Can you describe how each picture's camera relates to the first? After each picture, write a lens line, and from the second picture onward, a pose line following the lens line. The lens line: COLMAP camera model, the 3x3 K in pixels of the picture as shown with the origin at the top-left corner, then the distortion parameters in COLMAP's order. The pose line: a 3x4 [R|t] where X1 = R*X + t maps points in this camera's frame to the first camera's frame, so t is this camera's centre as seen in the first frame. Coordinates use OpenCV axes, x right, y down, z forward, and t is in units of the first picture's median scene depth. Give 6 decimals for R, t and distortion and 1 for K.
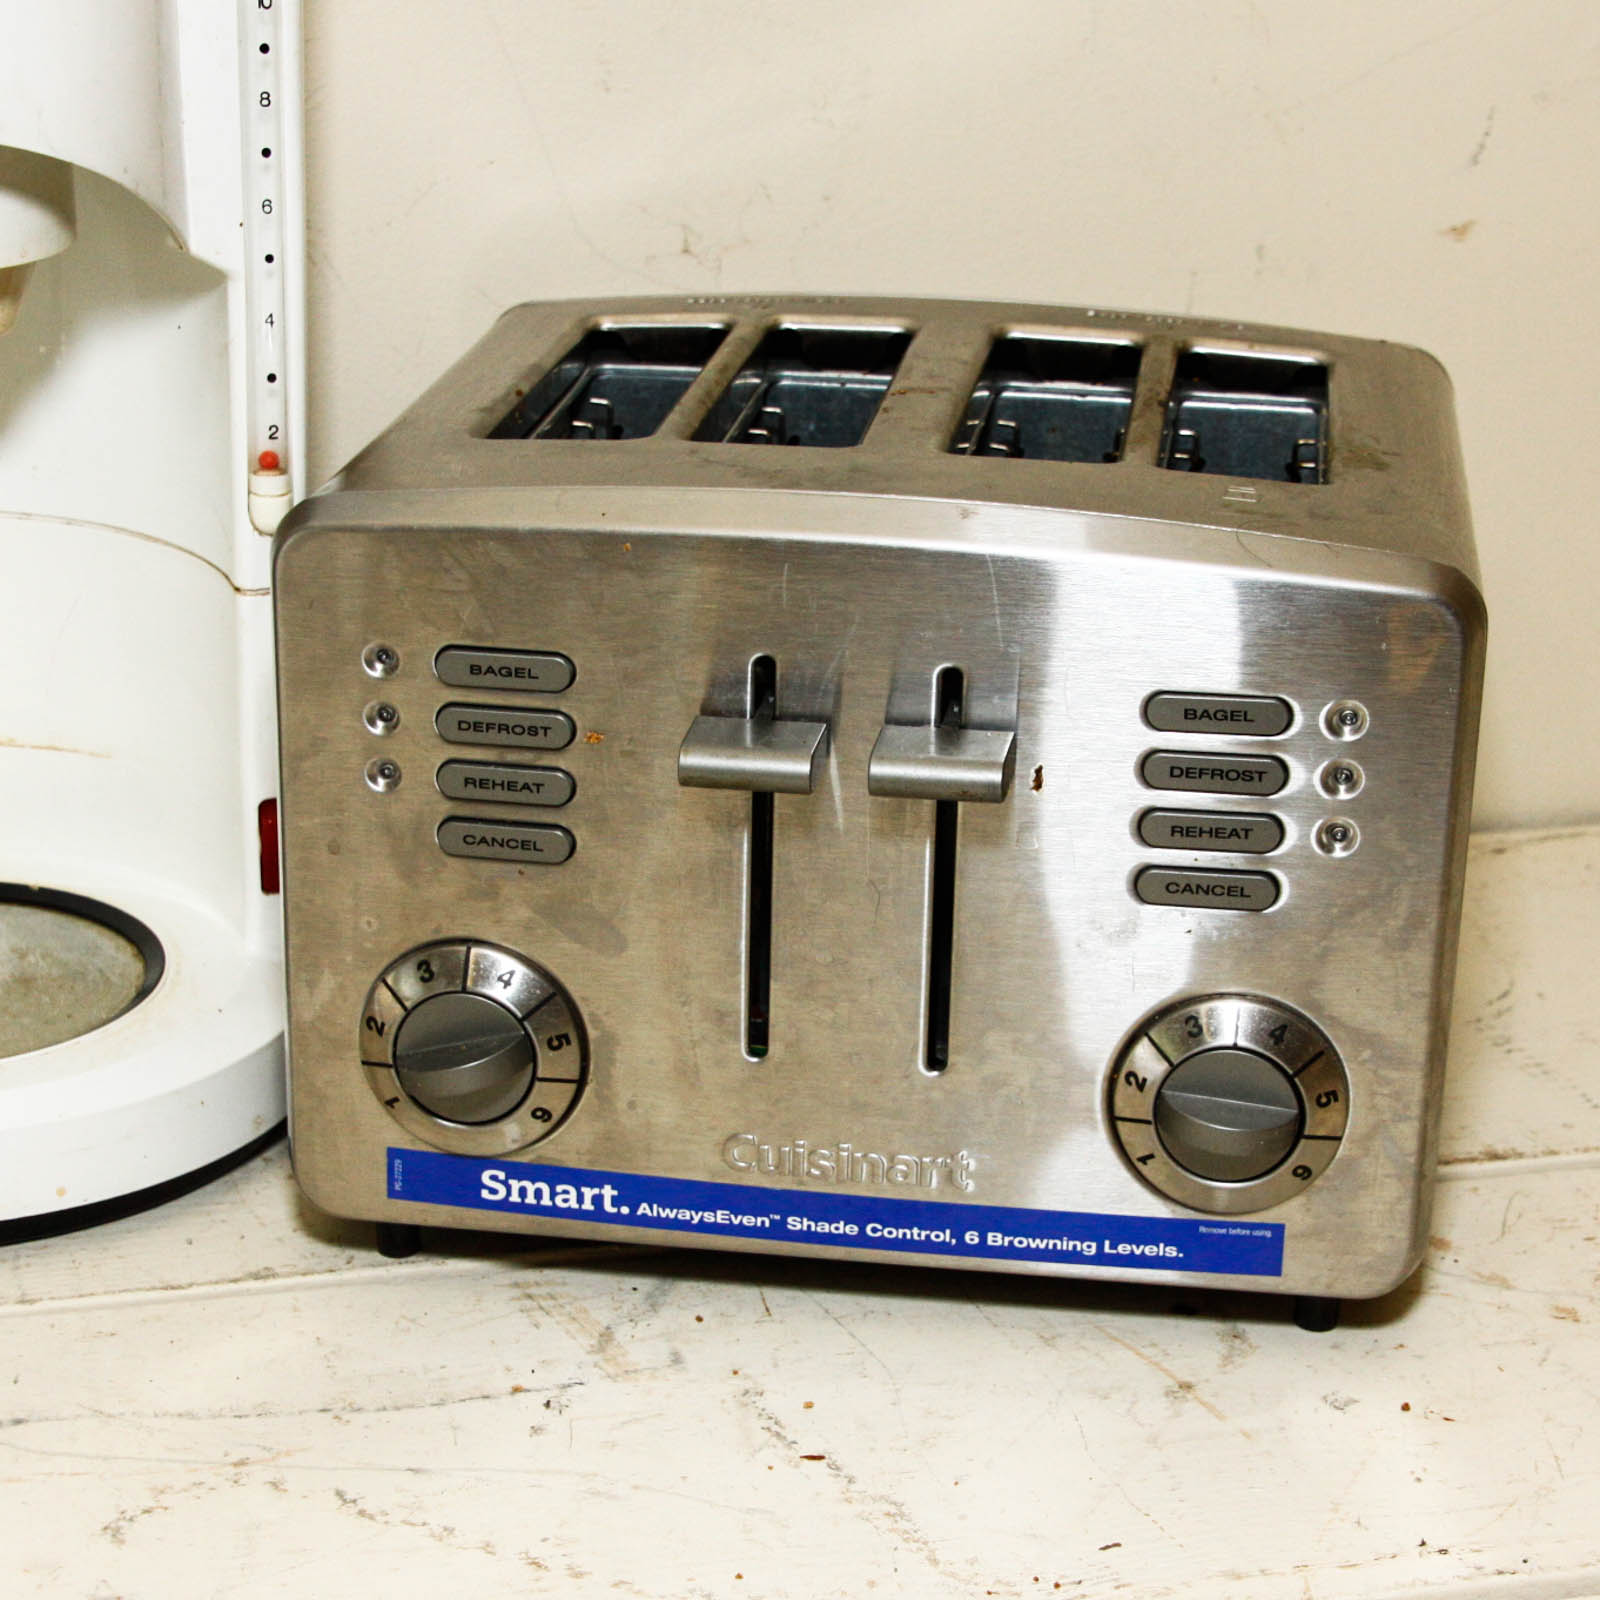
lens RADIAL K [[3543.8, 0, 860.6], [0, 3543.8, 913.0], [0, 0, 1]] dist [0.007088, 0.260939]
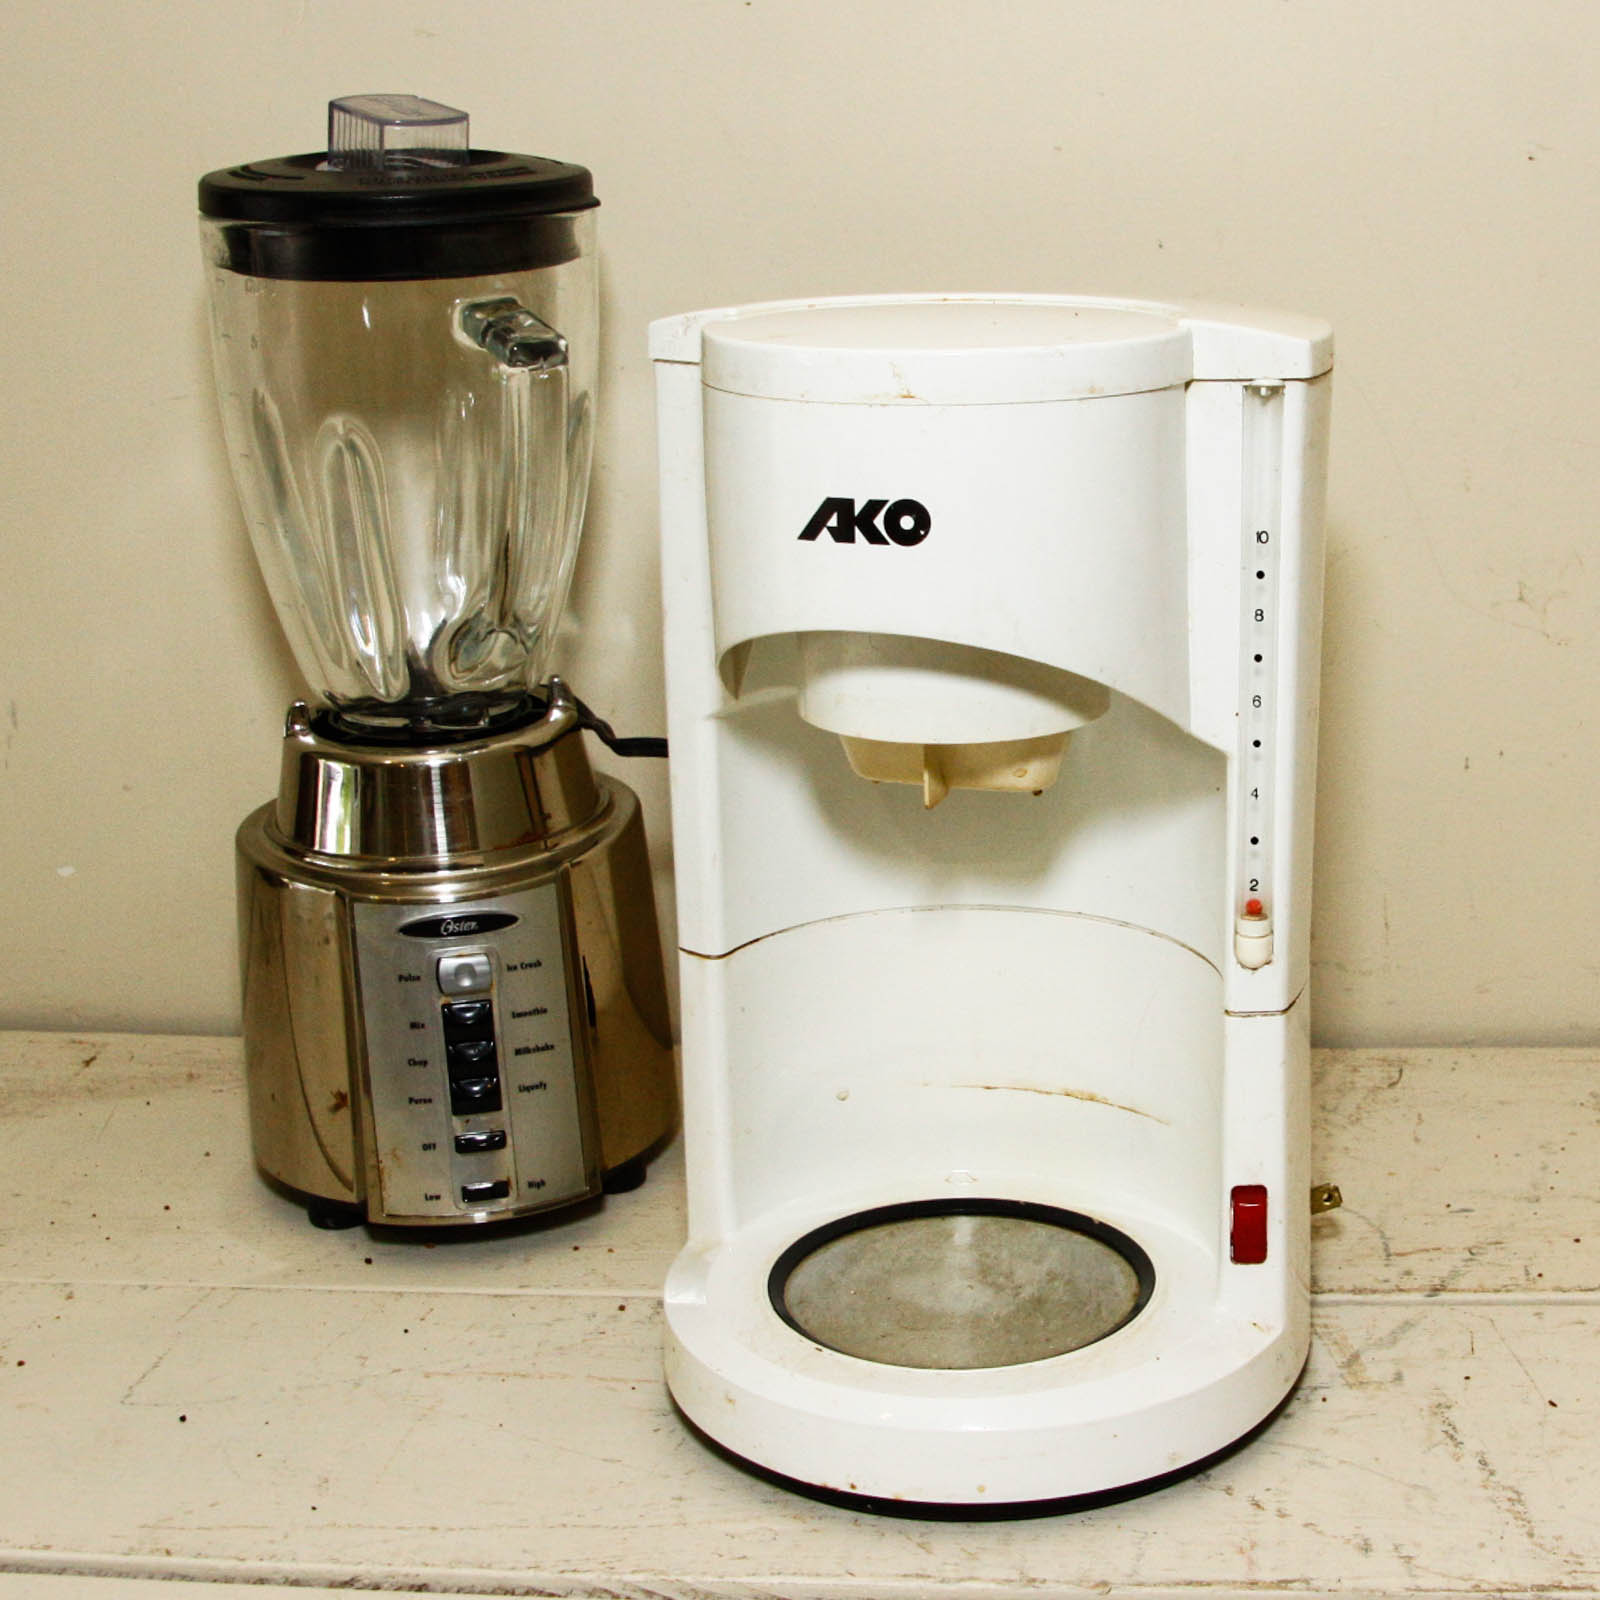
lens RADIAL K [[2664.5, 0, 1083.8], [0, 2664.5, 755.5], [0, 0, 1]] dist [-0.163204, 0.090518]
pose [[0.951555, 0.038036, -0.305118, 0.144116], [-0.070058, 0.993038, -0.094694, -0.013682], [0.299392, 0.111482, 0.947595, -0.072318]]
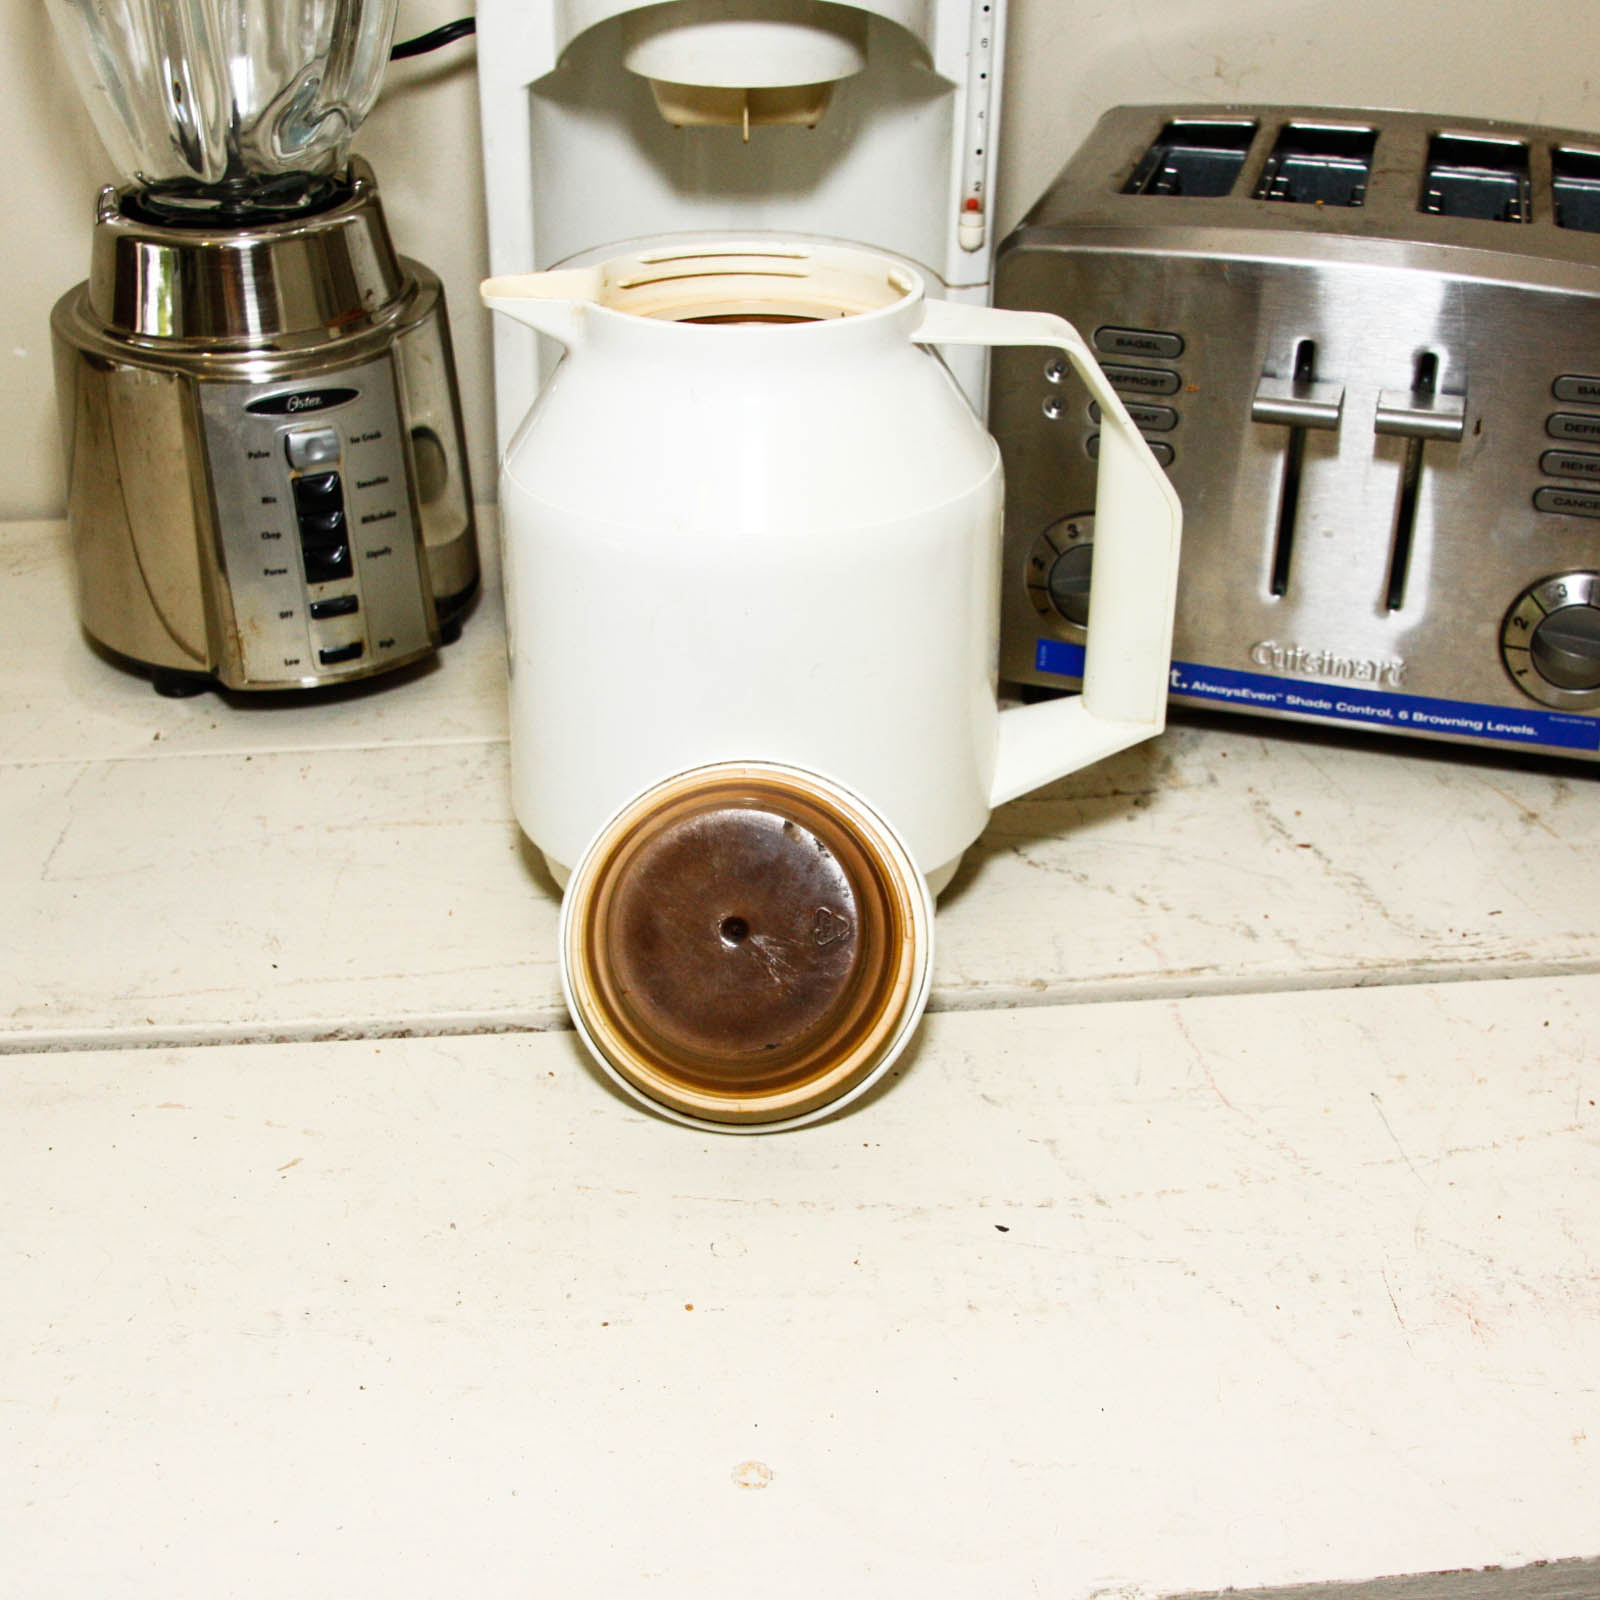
lens RADIAL K [[2161.3, 0, 804.9], [0, 2161.3, 825.4], [0, 0, 1]] dist [-0.139690, 0.112041]
pose [[0.986834, 0.061412, -0.149625, -0.088779], [-0.037075, 0.986368, 0.160322, -0.003767], [0.157431, -0.152664, 0.975658, 0.011294]]
